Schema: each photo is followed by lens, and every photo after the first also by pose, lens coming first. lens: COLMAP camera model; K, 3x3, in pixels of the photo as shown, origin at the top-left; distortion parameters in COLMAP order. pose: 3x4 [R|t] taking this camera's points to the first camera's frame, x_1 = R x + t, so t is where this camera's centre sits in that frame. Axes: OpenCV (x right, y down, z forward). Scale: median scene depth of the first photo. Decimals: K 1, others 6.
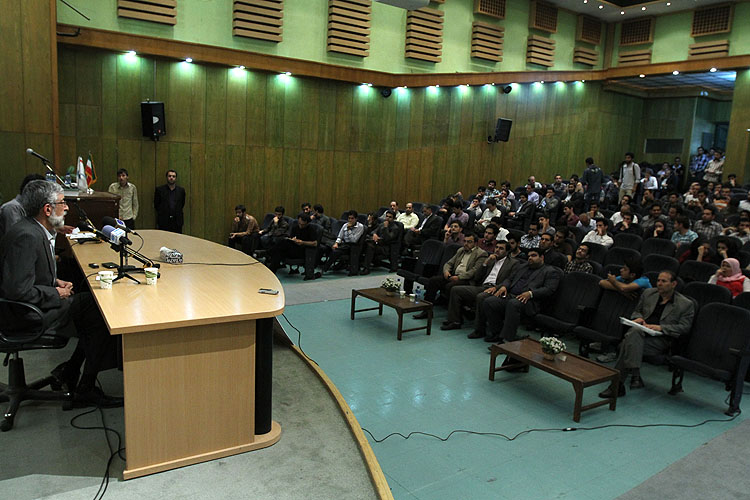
lens RADIAL K [[583.0, 0, 399.7], [0, 583.0, 266.6], [0, 0, 1]] dist [-0.076377, 0.059848]
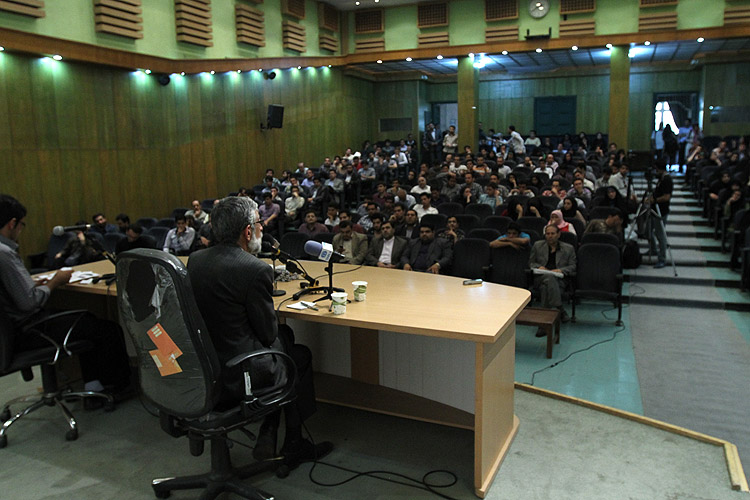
lens RADIAL K [[588.6, 0, 431.7], [0, 588.6, 247.3], [0, 0, 1]] dist [-0.054465, 0.019740]
pose [[0.819622, -0.155614, 0.551366, -0.194969], [0.159816, 0.986303, 0.040797, -0.016426], [-0.550162, 0.054679, 0.833266, 0.043133]]
